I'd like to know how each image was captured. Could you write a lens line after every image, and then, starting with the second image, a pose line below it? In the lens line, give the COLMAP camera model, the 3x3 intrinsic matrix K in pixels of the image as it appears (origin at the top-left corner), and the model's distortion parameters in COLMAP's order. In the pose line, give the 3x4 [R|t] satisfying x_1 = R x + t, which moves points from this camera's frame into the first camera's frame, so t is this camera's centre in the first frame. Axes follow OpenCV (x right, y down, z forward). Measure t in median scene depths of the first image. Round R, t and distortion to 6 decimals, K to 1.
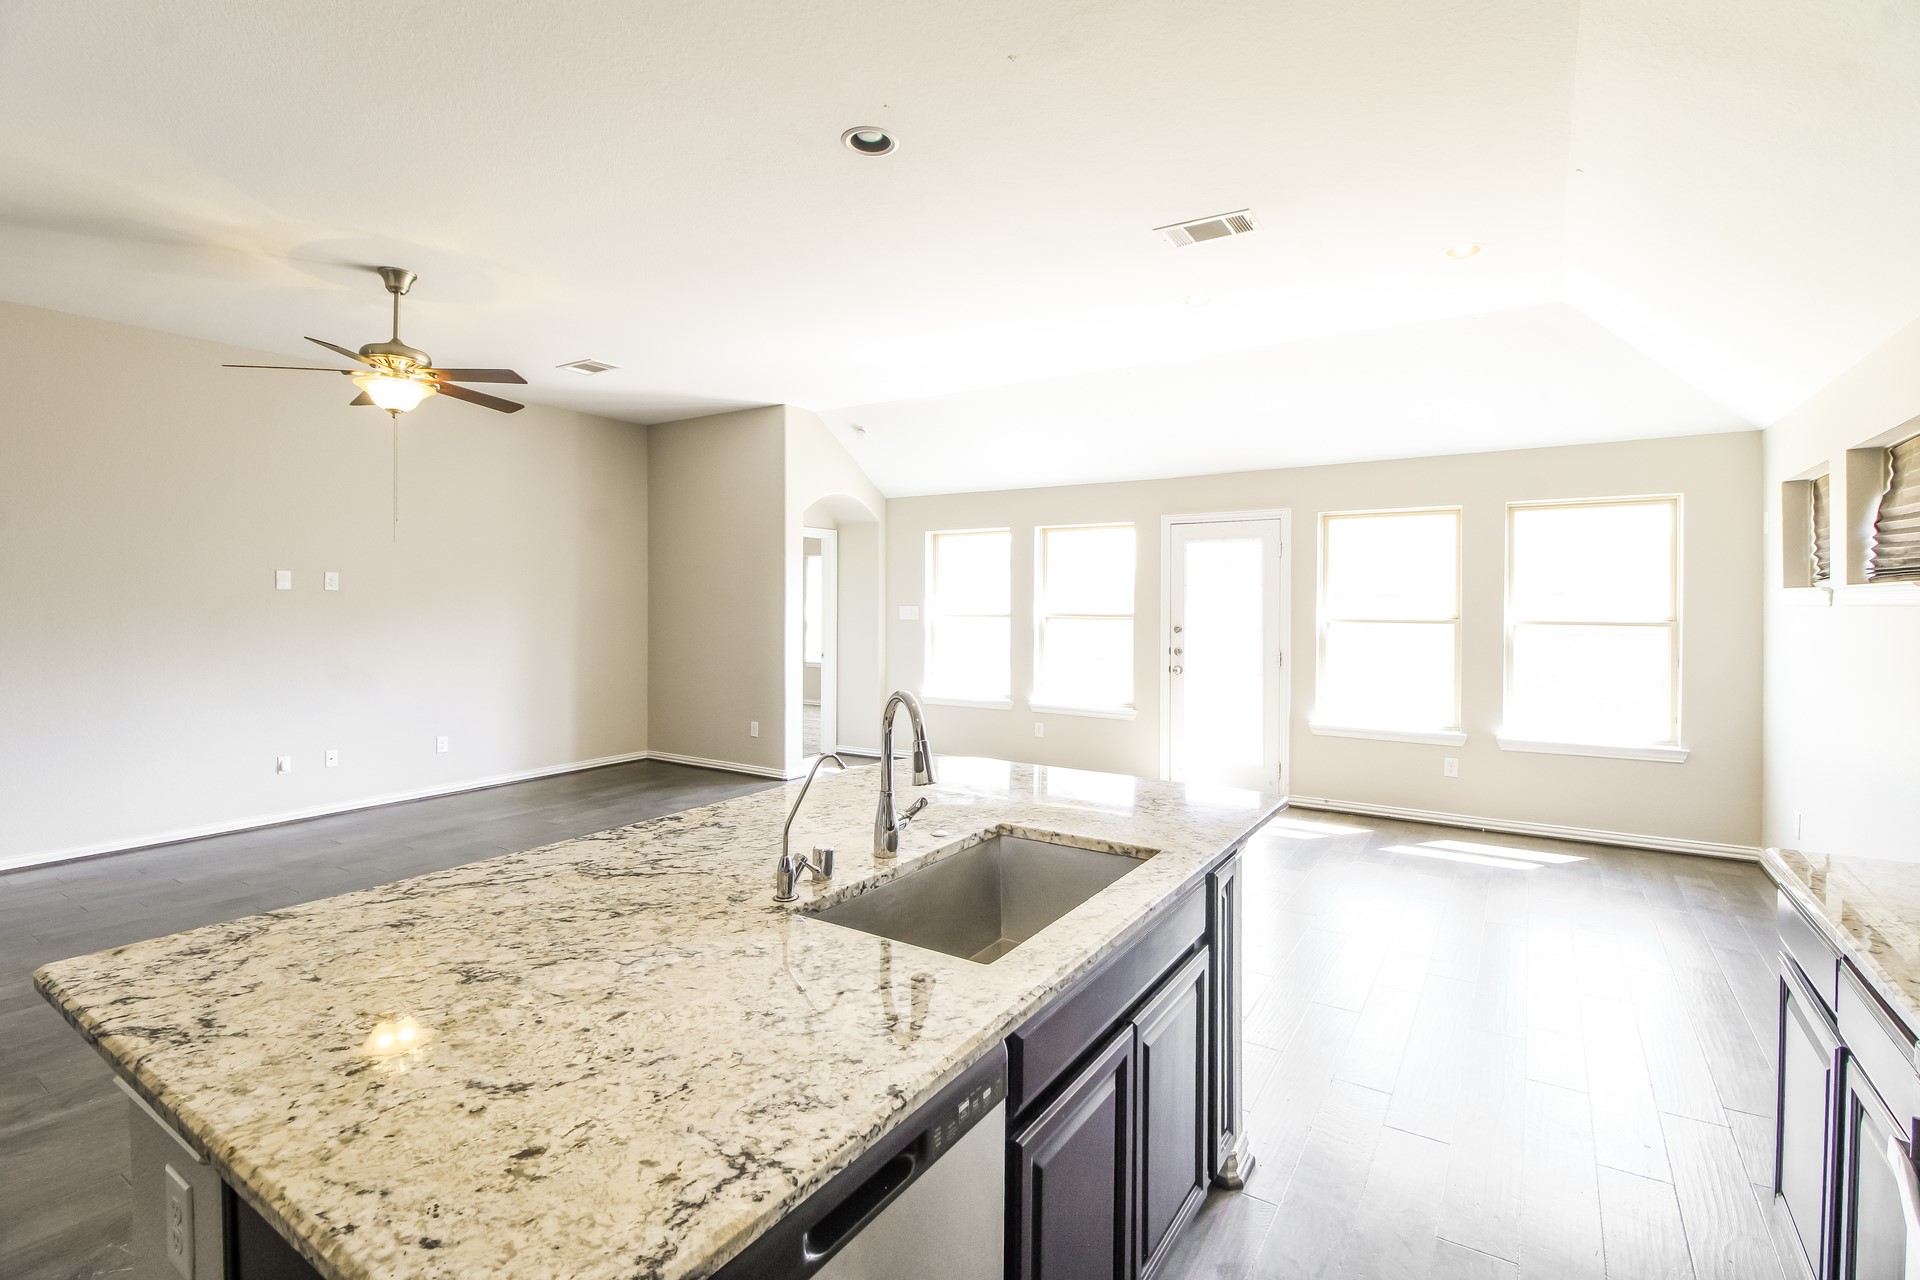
lens RADIAL K [[908.8, 0, 970.6], [0, 908.8, 617.2], [0, 0, 1]] dist [0.004229, -0.013504]
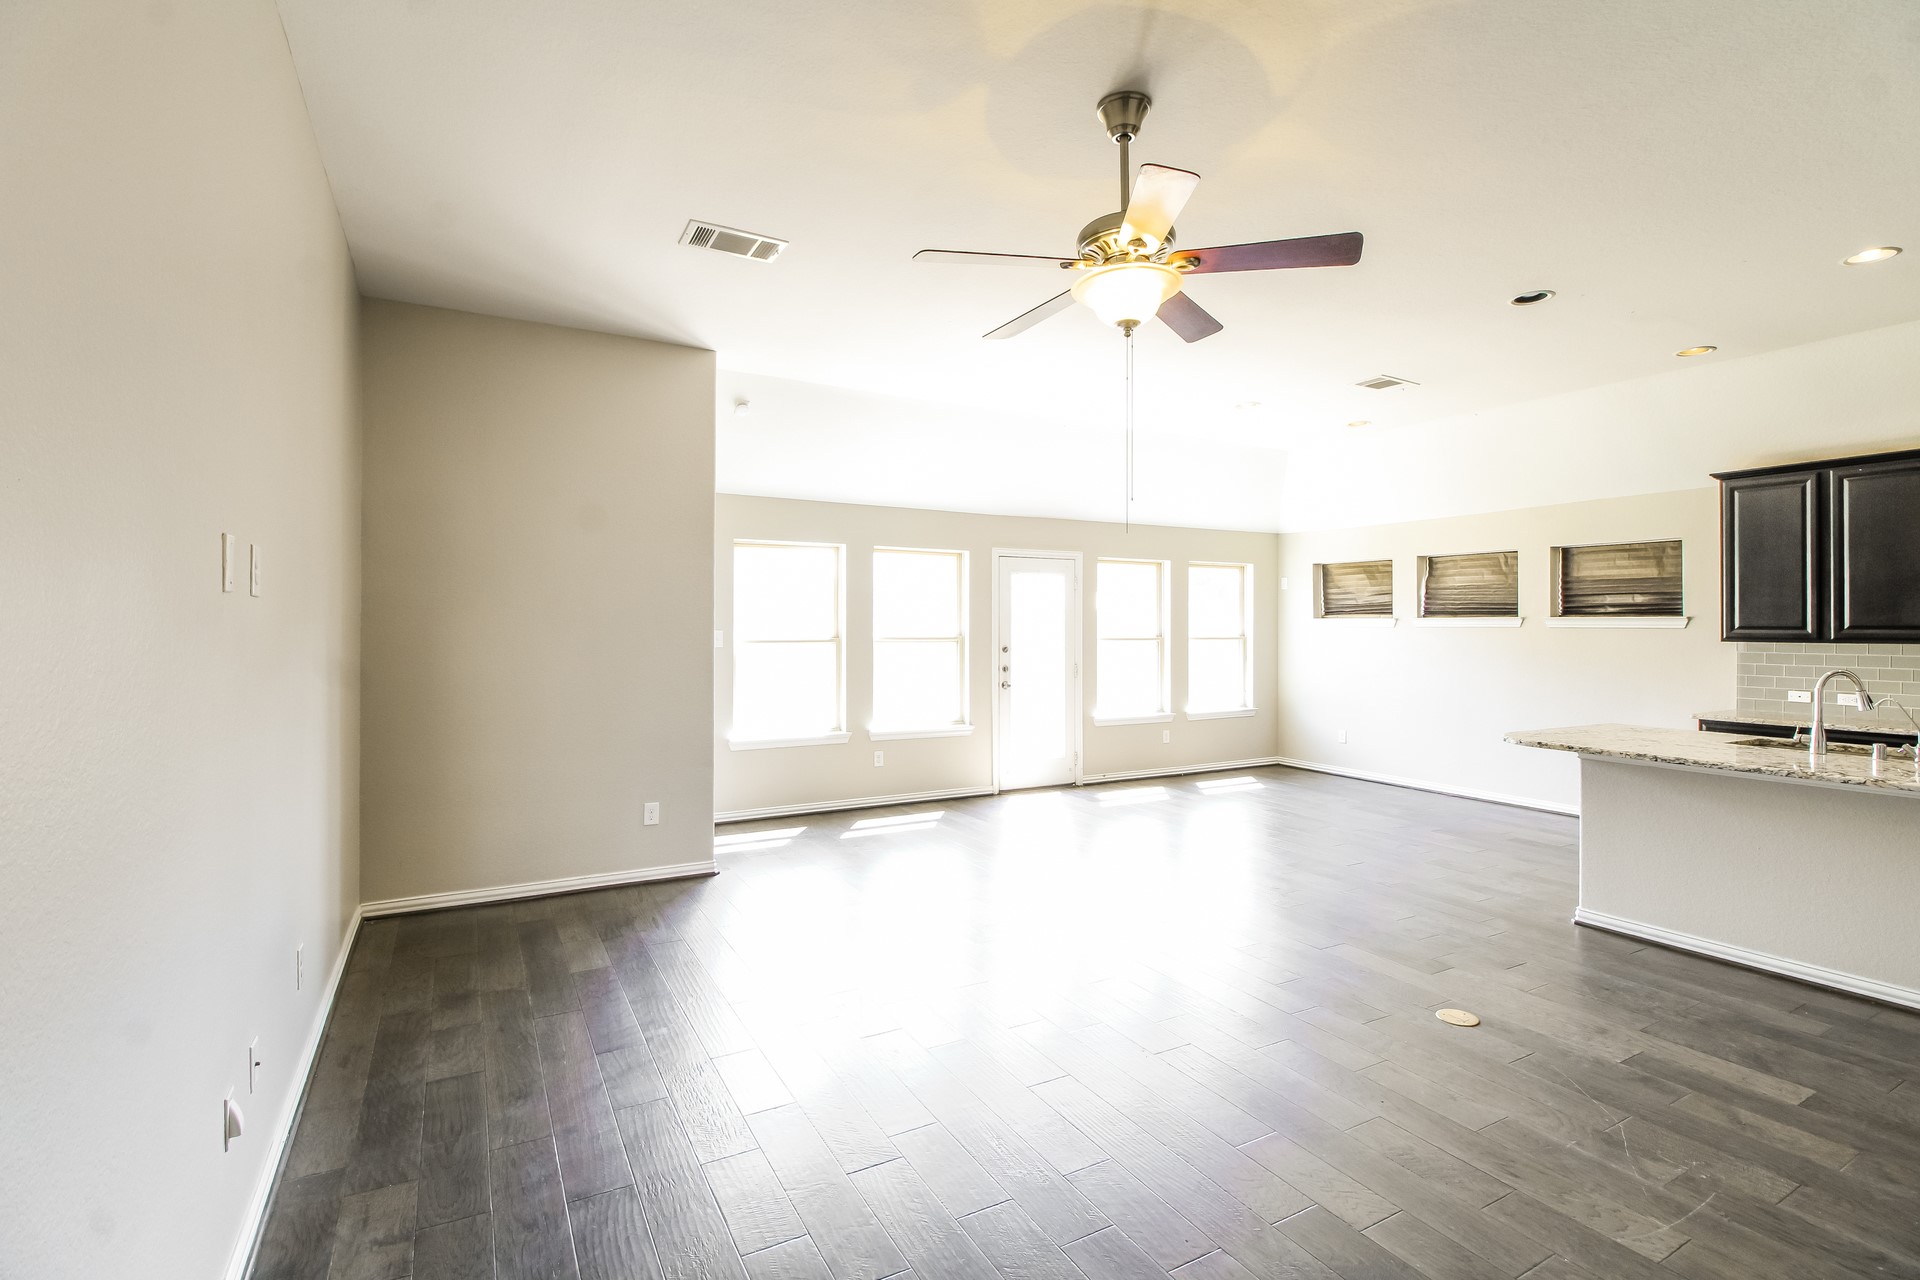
lens RADIAL K [[897.0, 0, 979.0], [0, 897.0, 634.0], [0, 0, 1]] dist [0.000057, -0.000679]
pose [[0.452585, -0.009678, 0.891669, -0.782974], [0.012716, 0.999909, 0.004399, -0.011255], [-0.891631, 0.009347, 0.452667, 0.522339]]
